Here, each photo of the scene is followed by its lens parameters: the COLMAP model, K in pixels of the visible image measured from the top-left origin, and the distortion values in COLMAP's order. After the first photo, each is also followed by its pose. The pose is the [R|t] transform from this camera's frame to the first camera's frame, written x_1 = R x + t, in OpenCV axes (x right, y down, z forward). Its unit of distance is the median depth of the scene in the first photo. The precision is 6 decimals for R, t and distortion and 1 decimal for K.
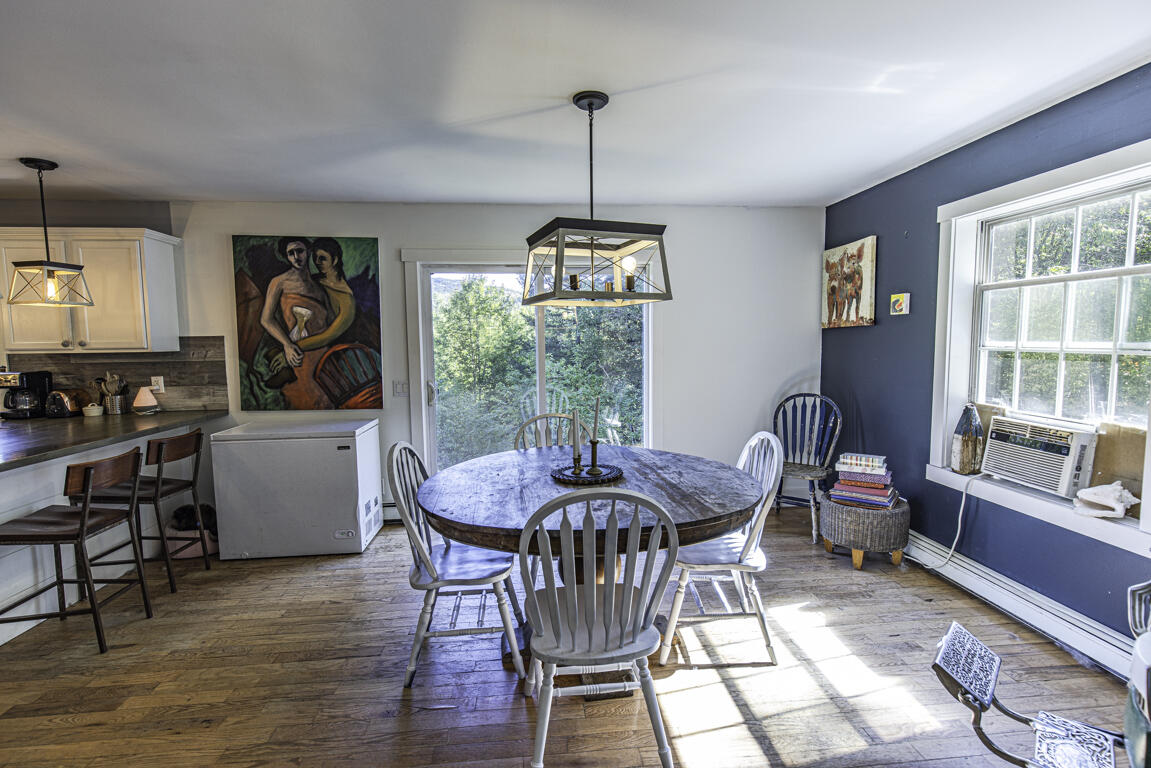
lens RADIAL K [[543.9, 0, 573.7], [0, 543.9, 385.9], [0, 0, 1]] dist [-0.003300, -0.000164]
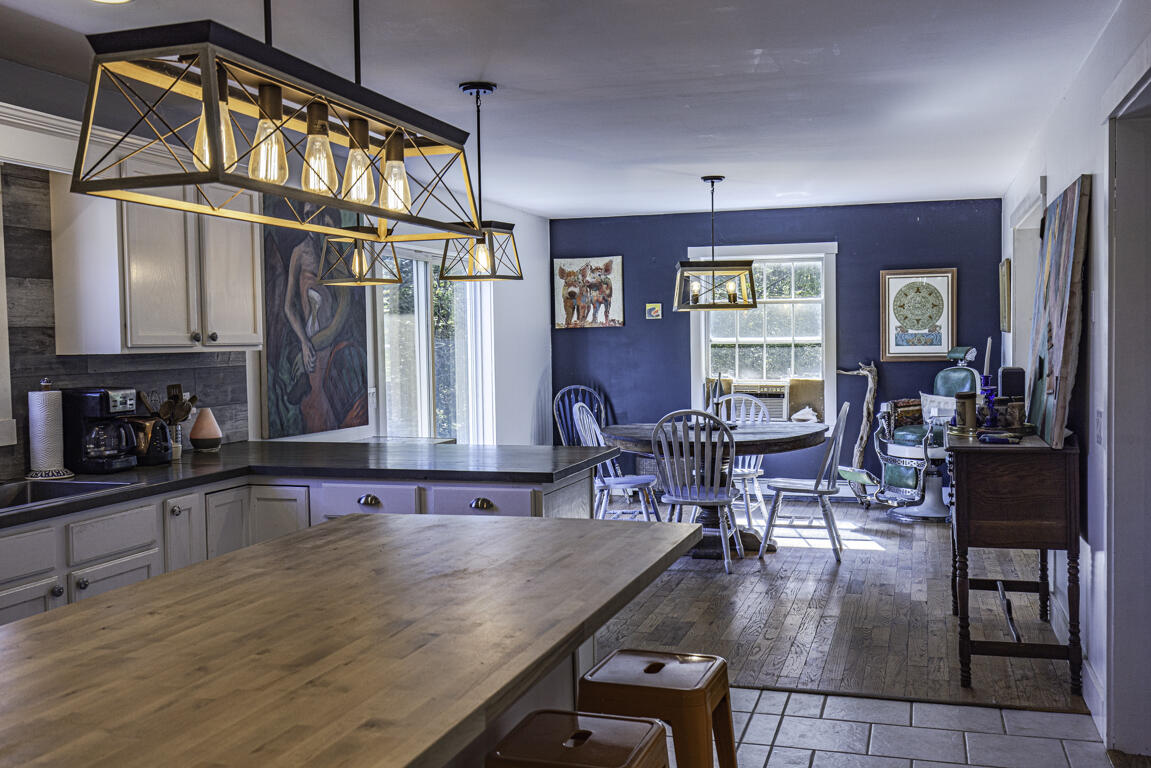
lens RADIAL K [[1132.4, 0, 576.5], [0, 1132.4, 383.5], [0, 0, 1]] dist [-0.007305, 0.000000]
pose [[0.377287, -0.032171, 0.925537, -1.775824], [0.087880, 0.996130, -0.001199, 0.012248], [-0.921917, 0.081789, 0.378655, 0.111632]]
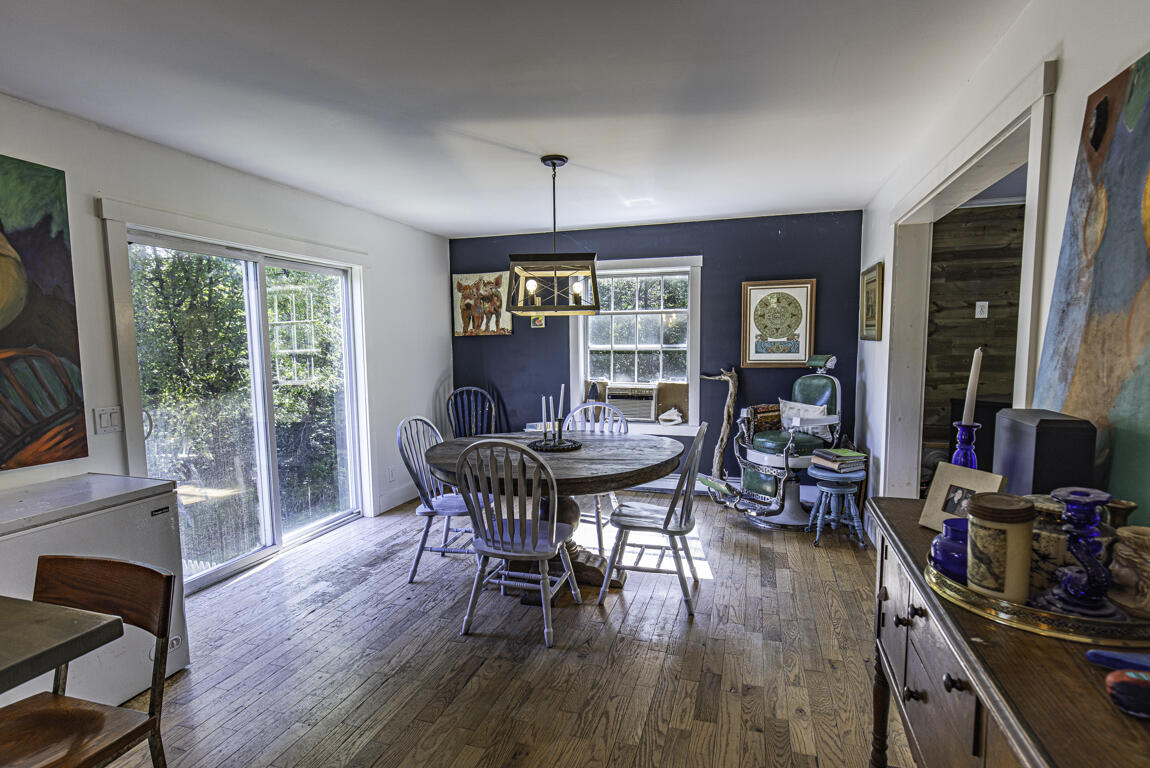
lens RADIAL K [[590.4, 0, 568.1], [0, 590.4, 401.6], [0, 0, 1]] dist [-0.003037, -0.000294]
pose [[0.386722, -0.084094, 0.918354, -0.760599], [0.083861, 0.994914, 0.055791, -0.010244], [-0.918376, 0.055439, 0.391807, 0.253300]]
